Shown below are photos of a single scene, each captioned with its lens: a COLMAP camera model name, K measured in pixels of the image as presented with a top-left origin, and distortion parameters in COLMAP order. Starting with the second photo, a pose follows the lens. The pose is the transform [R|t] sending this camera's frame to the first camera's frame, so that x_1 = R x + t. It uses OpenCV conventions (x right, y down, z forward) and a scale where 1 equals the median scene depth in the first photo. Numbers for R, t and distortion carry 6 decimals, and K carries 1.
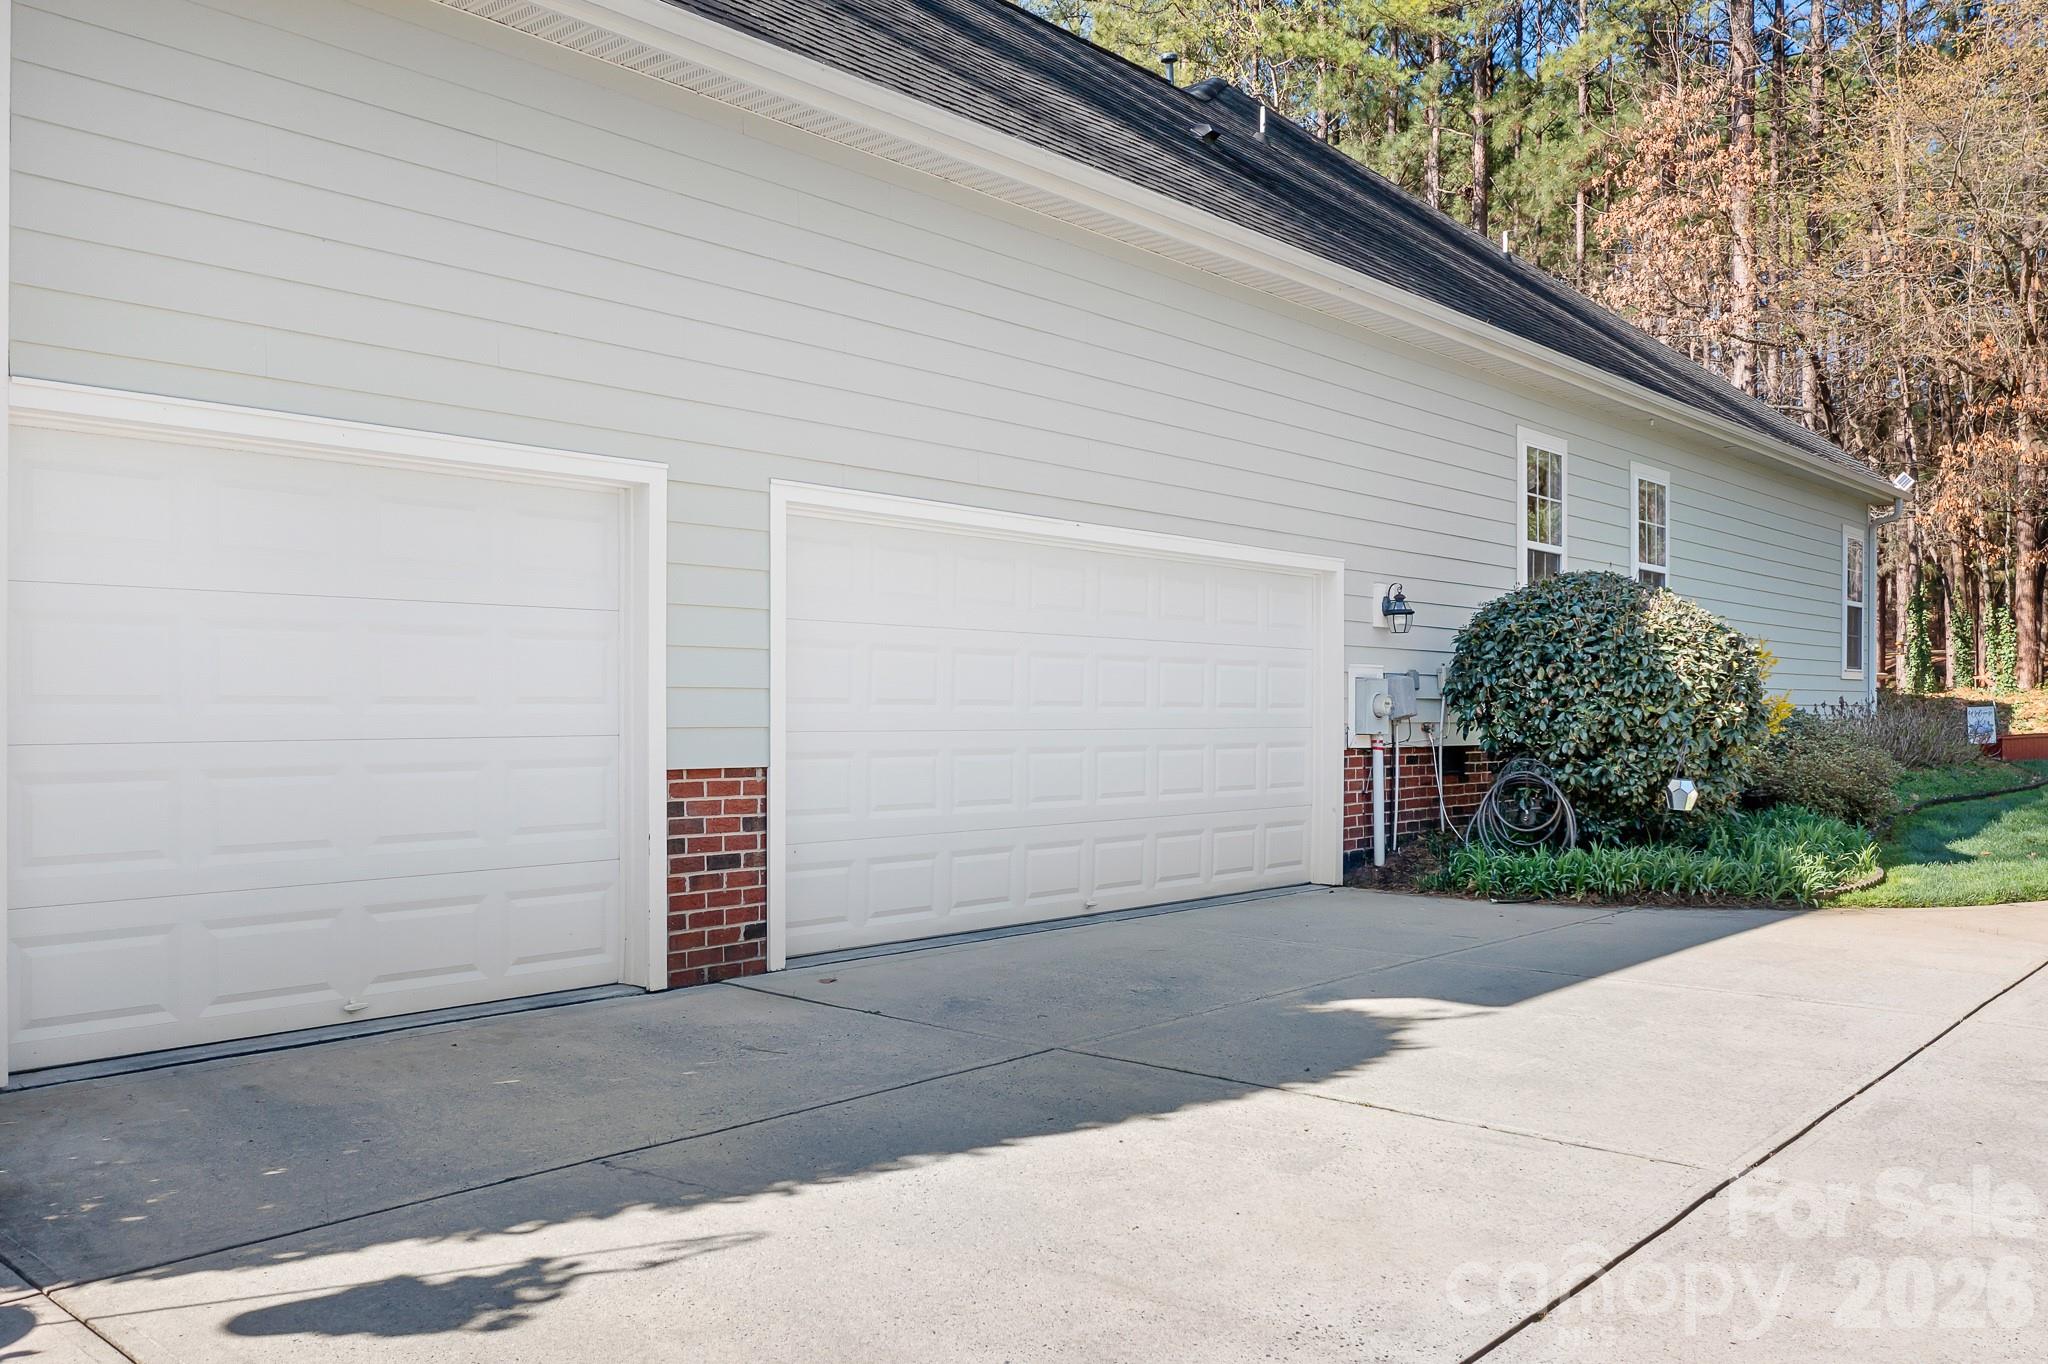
lens RADIAL K [[1653.0, 0, 1034.5], [0, 1653.0, 688.6], [0, 0, 1]] dist [-0.021838, 0.015563]
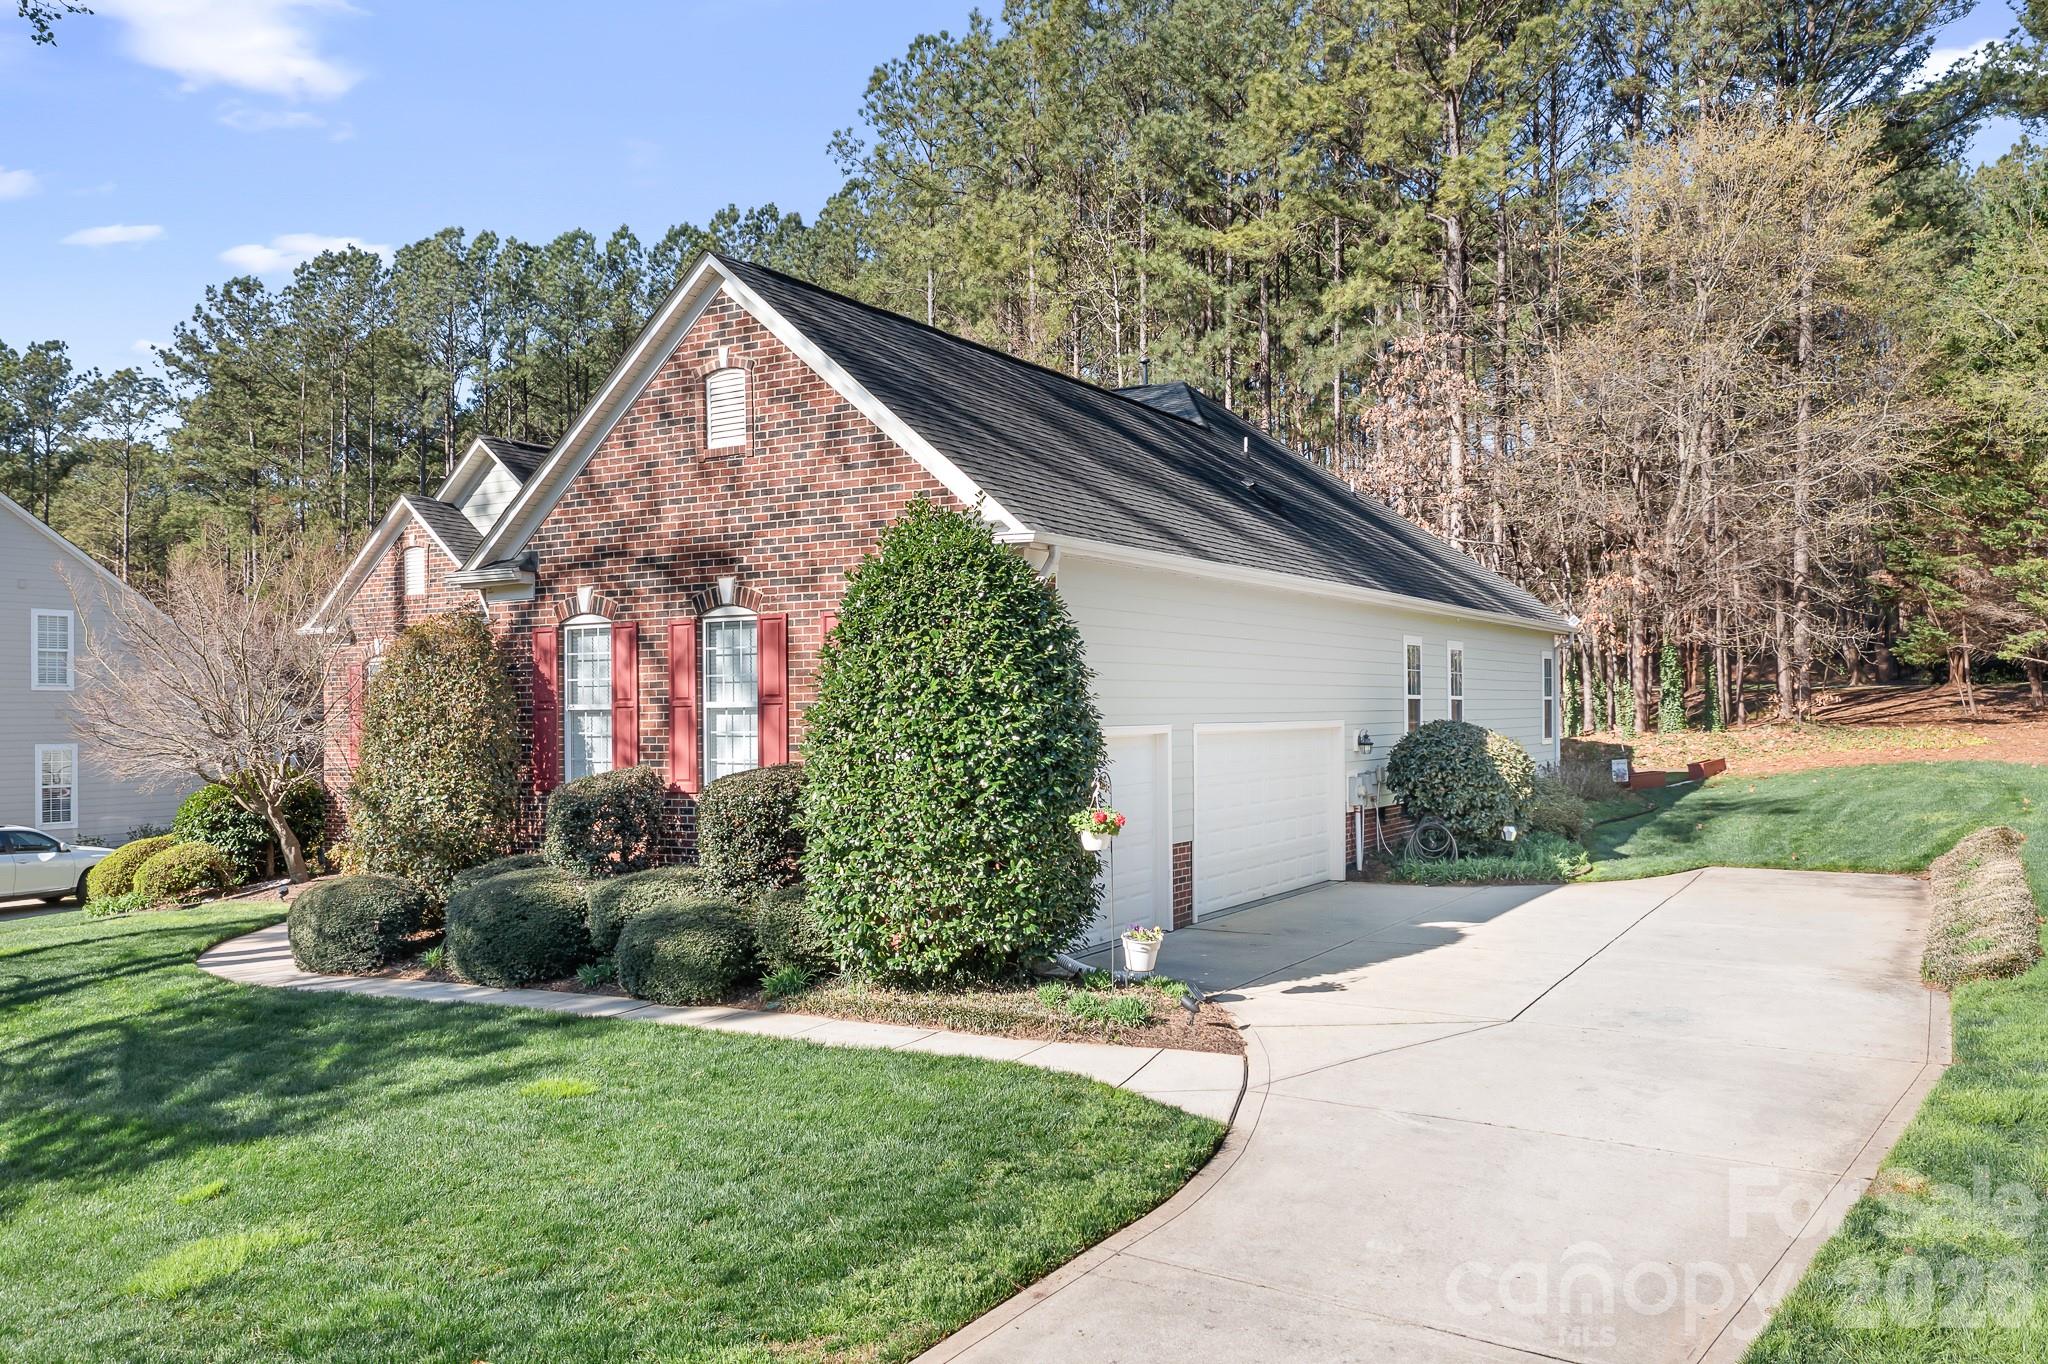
lens RADIAL K [[1653.0, 0, 1015.8], [0, 1653.0, 683.9], [0, 0, 1]] dist [-0.021838, 0.015563]
pose [[0.982051, -0.012561, 0.188199, -0.597325], [0.013145, 0.999912, -0.001855, -0.125298], [-0.188159, 0.004296, 0.982129, -0.927399]]
